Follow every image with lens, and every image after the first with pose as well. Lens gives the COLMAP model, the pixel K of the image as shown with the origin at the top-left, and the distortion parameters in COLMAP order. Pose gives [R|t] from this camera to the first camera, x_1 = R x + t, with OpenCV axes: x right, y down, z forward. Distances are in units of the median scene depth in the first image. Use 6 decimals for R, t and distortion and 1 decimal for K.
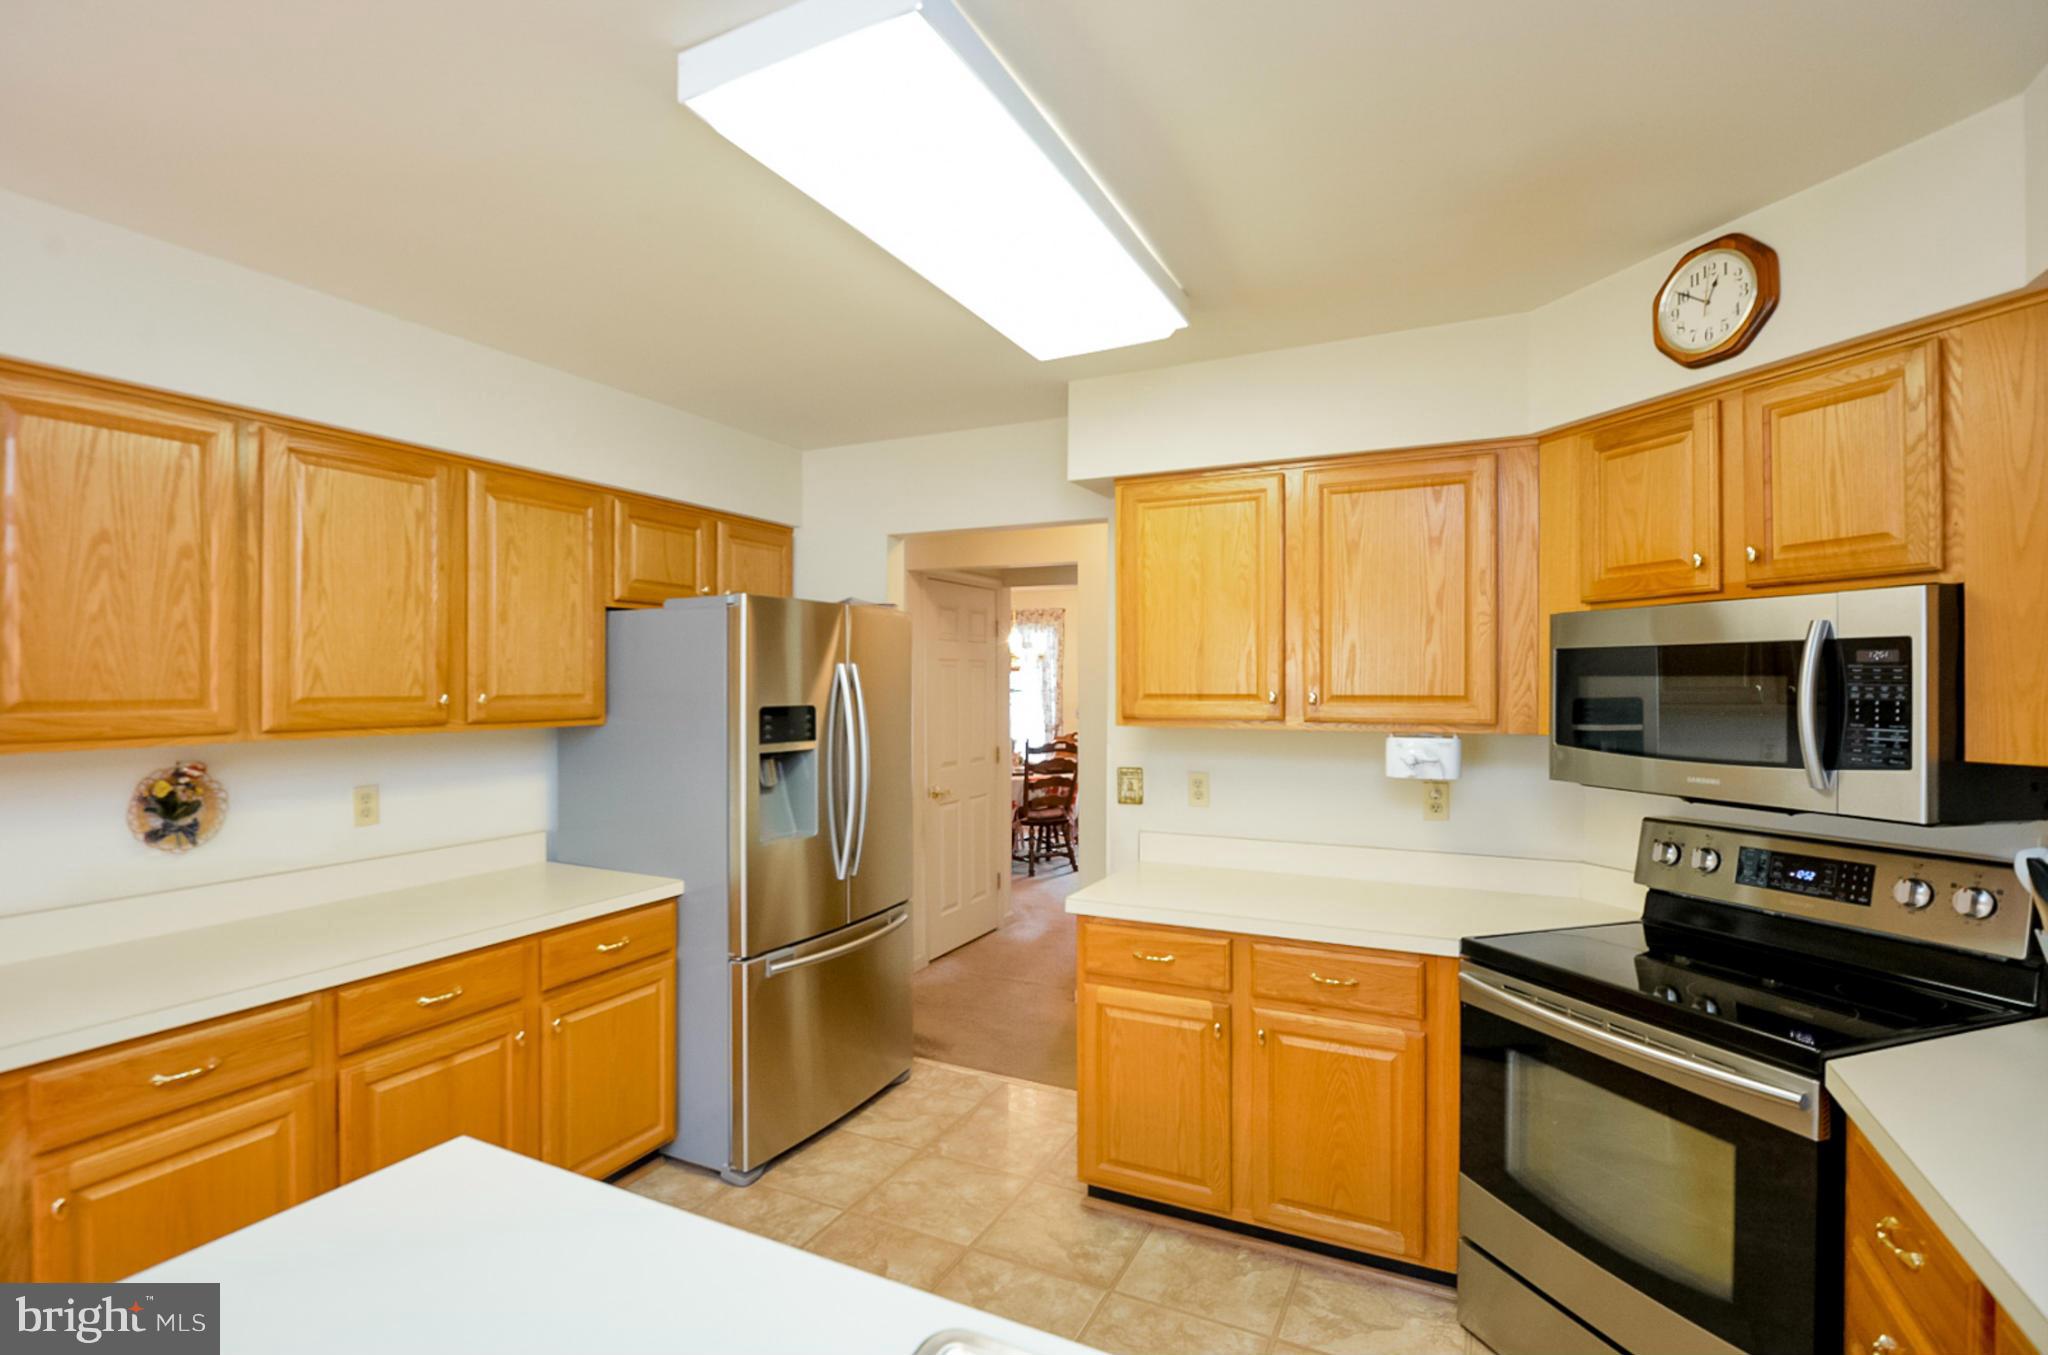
lens RADIAL K [[957.2, 0, 1010.8], [0, 957.2, 688.6], [0, 0, 1]] dist [-0.005056, -0.002407]
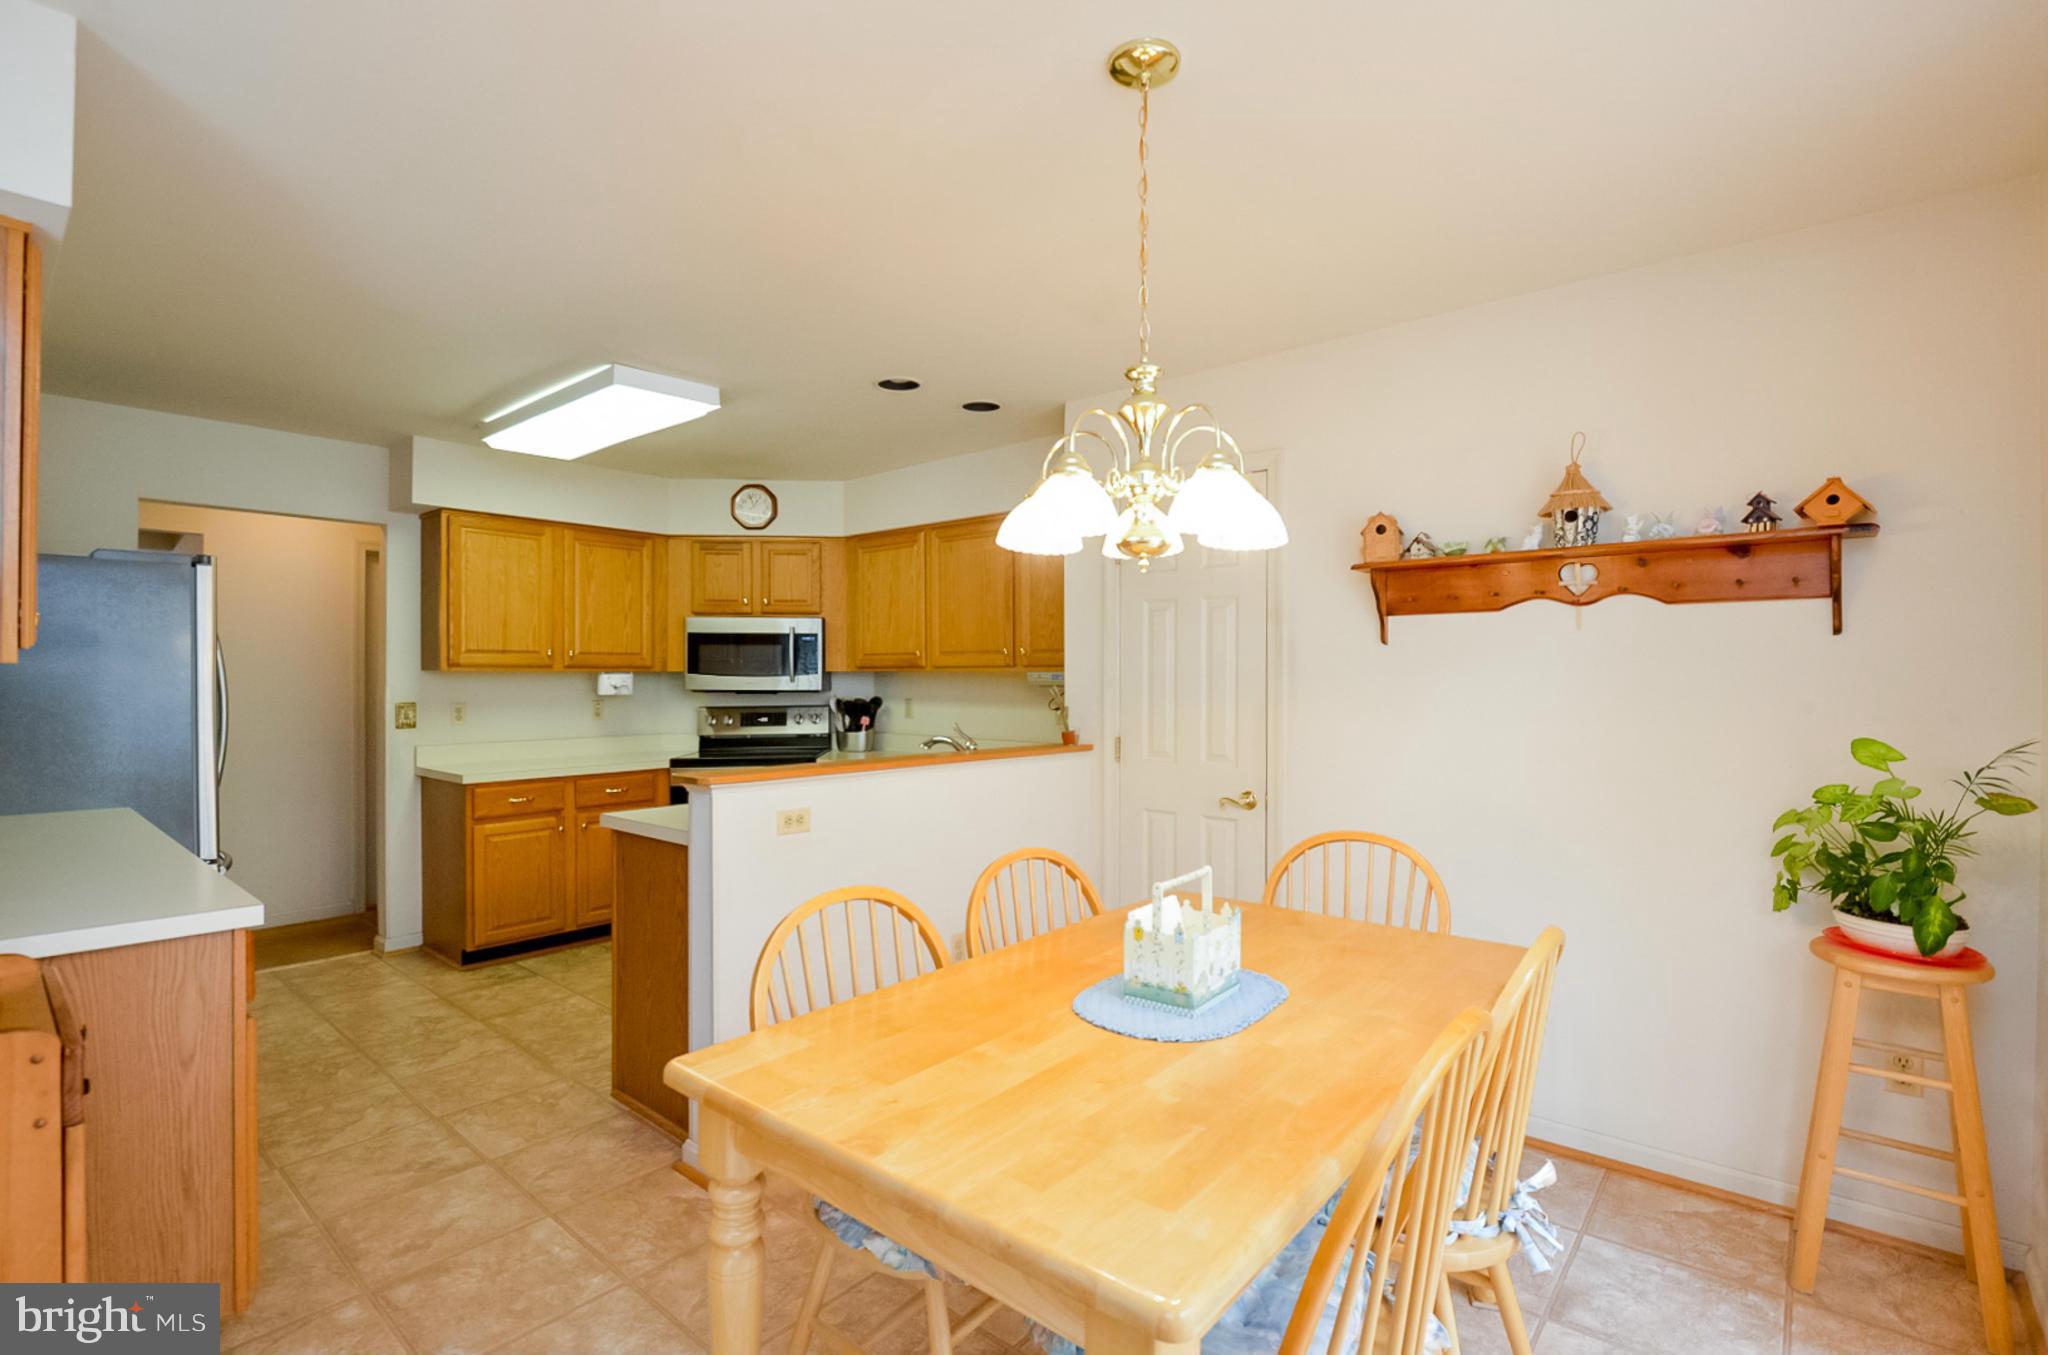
lens RADIAL K [[957.2, 0, 1041.2], [0, 957.2, 678.5], [0, 0, 1]] dist [-0.005056, -0.002407]
pose [[0.228953, -0.001739, 0.973436, -1.578196], [0.007364, 0.999973, 0.000055, 0.080372], [-0.973410, 0.007155, 0.228960, -0.380319]]
